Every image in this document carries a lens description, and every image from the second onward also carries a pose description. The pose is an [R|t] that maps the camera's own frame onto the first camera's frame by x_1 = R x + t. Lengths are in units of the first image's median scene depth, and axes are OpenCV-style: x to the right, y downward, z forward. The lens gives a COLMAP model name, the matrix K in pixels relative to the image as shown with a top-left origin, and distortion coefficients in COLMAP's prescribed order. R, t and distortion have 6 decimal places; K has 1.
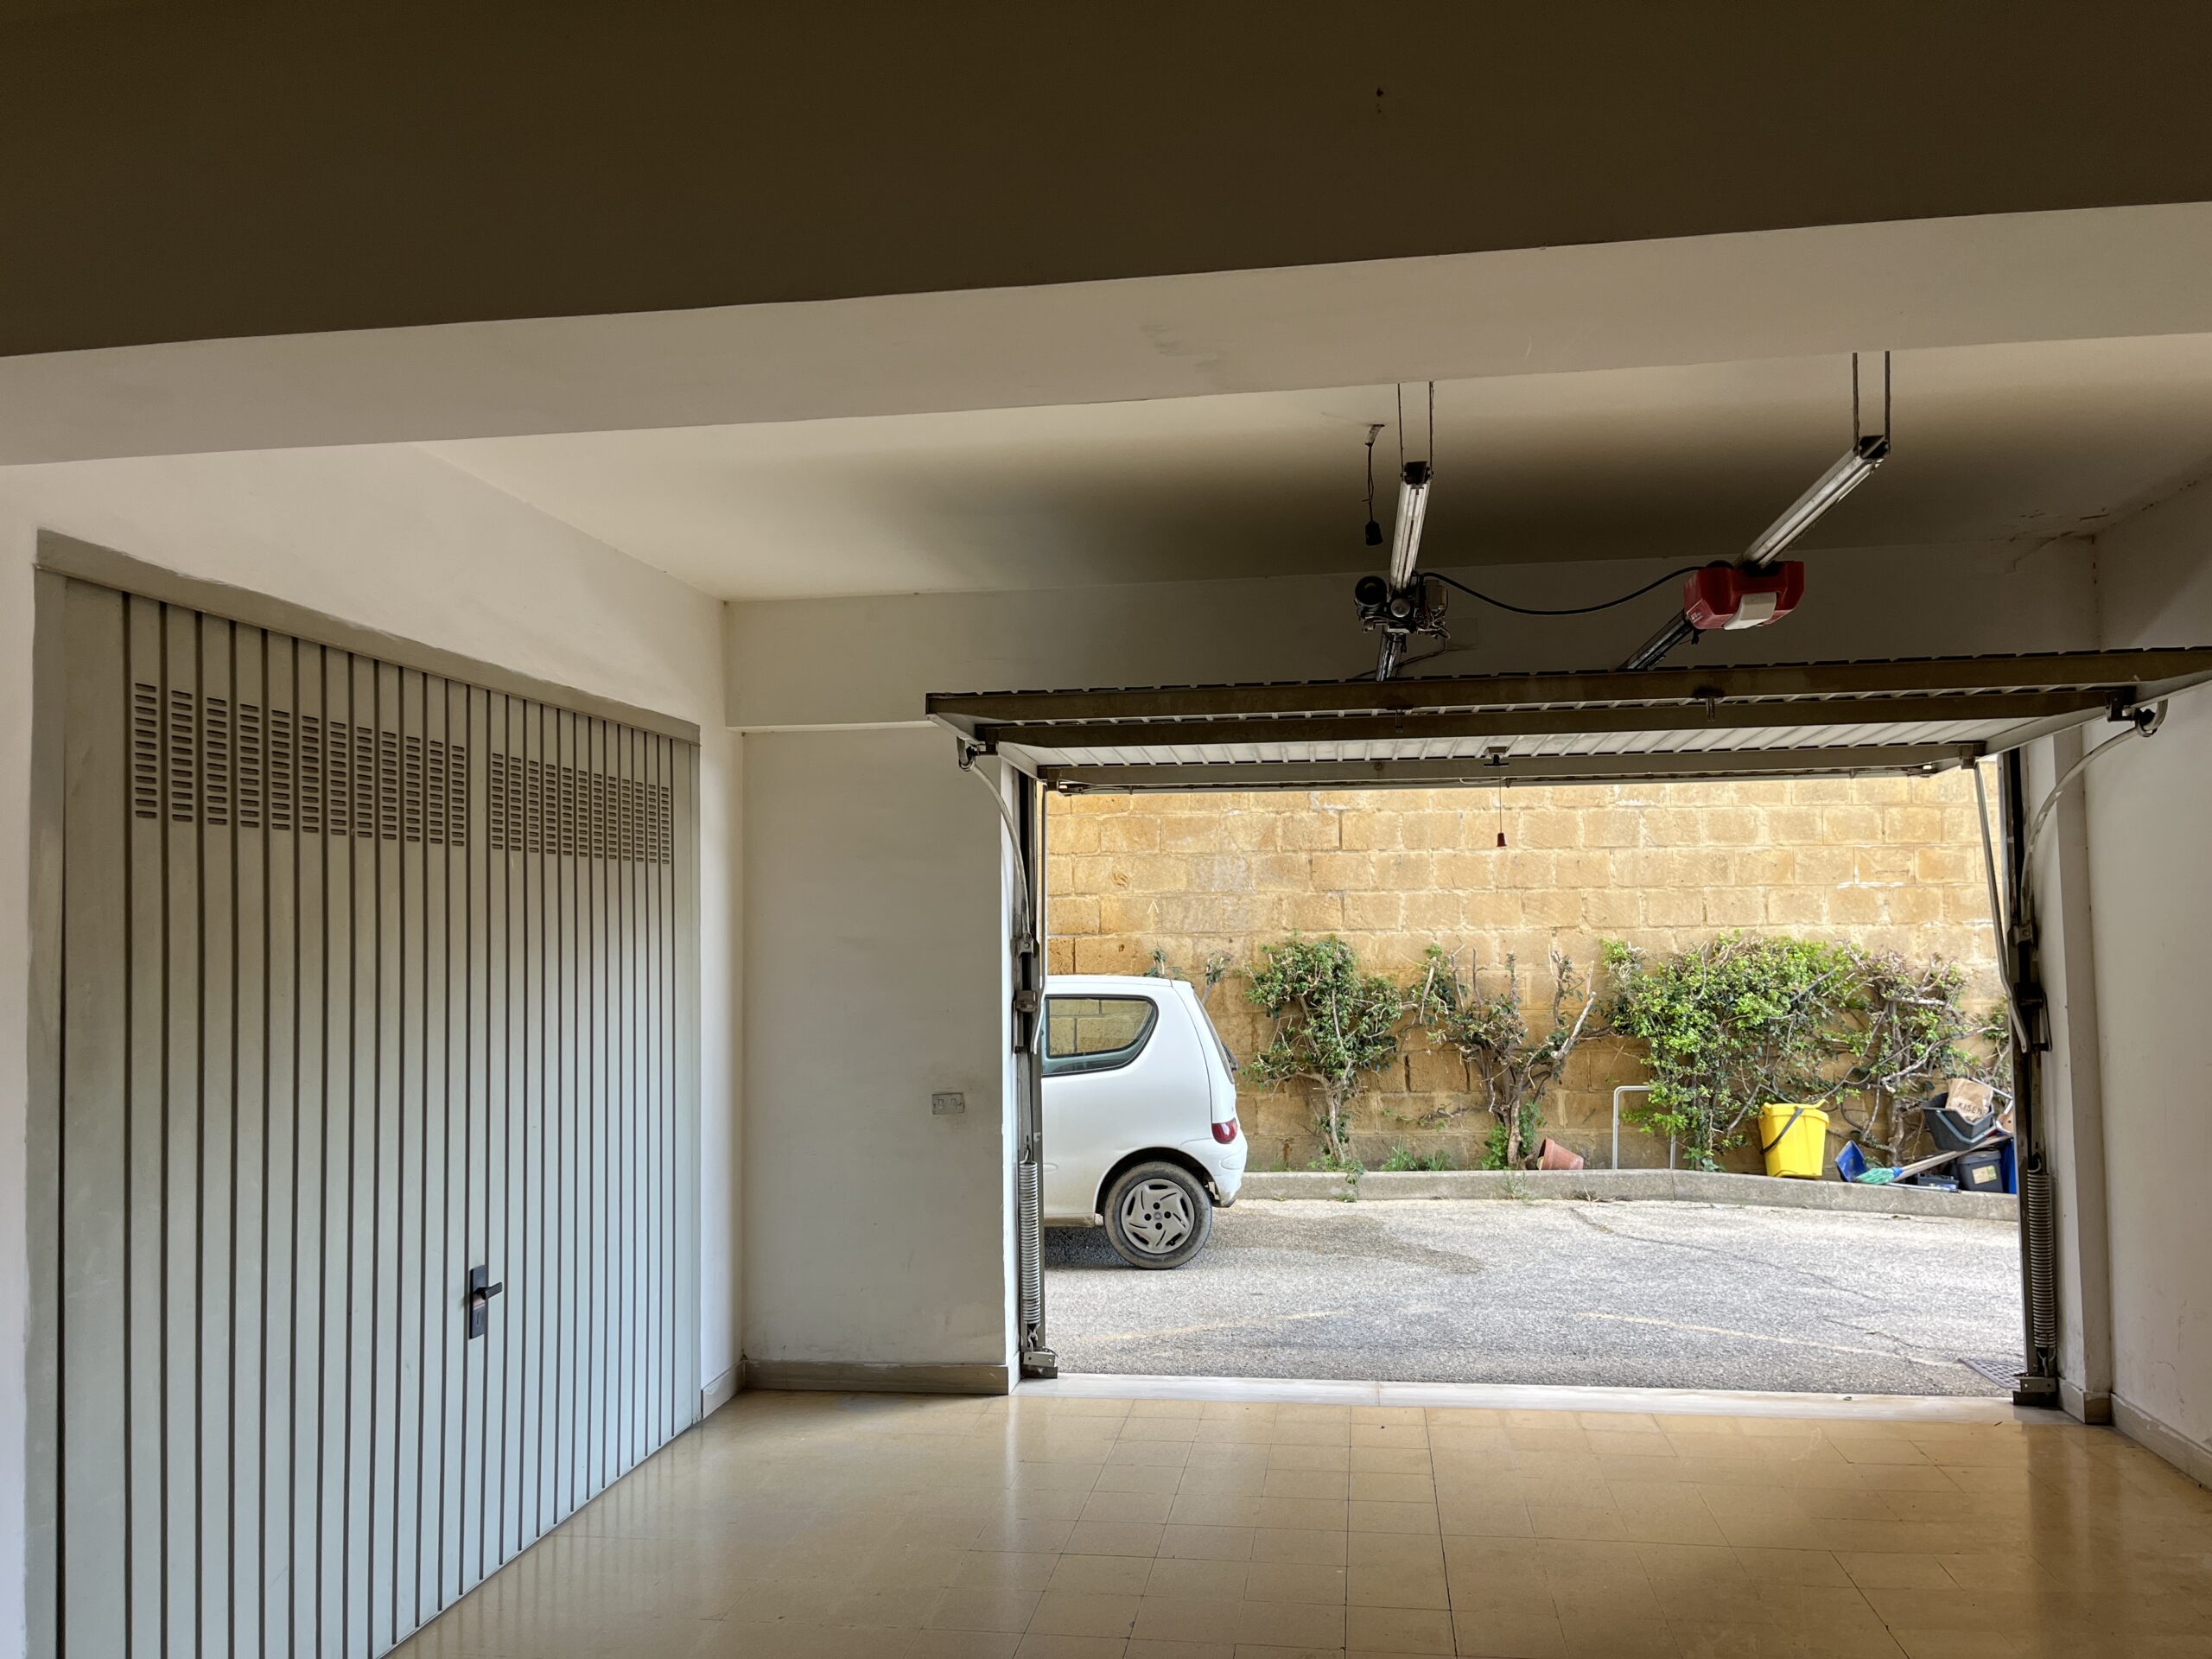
lens RADIAL K [[1670.5, 0, 1115.6], [0, 1670.5, 842.6], [0, 0, 1]] dist [0.077870, -0.108301]
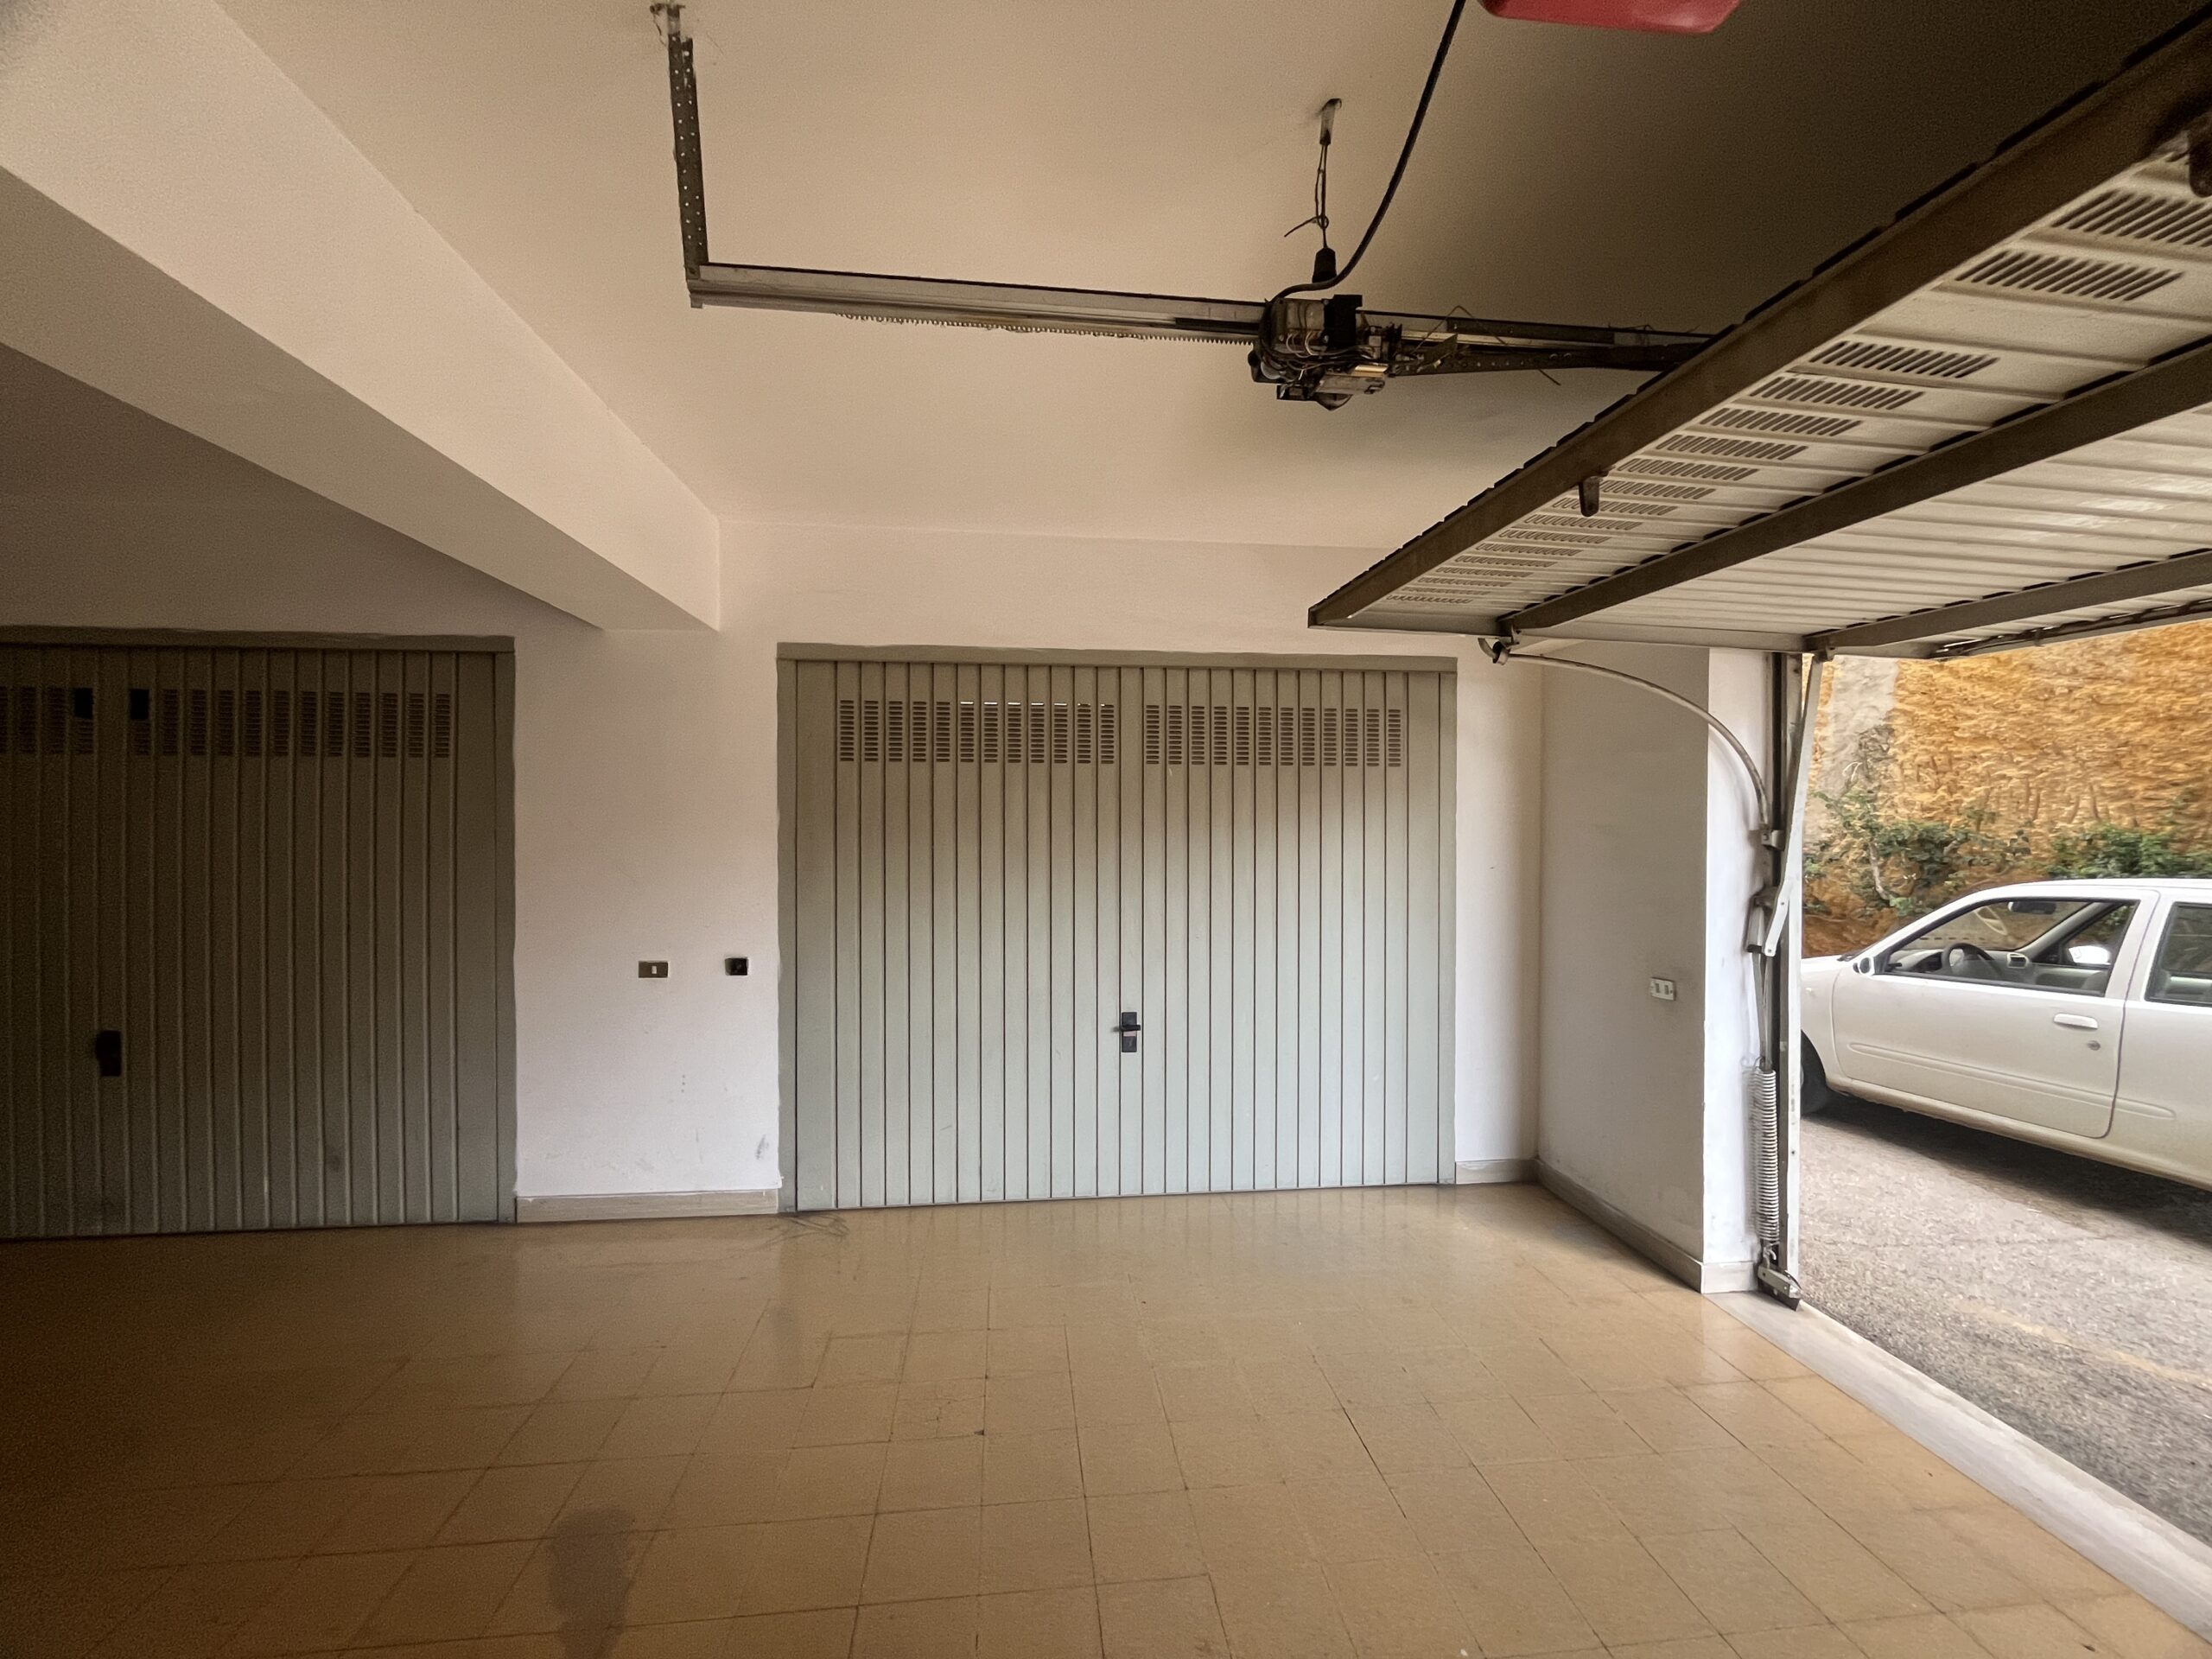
lens RADIAL K [[894.3, 0, 1098.6], [0, 894.3, 825.7], [0, 0, 1]] dist [-0.000645, 0.000069]
pose [[0.251034, 0.021260, -0.967745, 0.462937], [0.044280, 0.998460, 0.033421, 0.032418], [0.966965, -0.051242, 0.249706, 0.734056]]
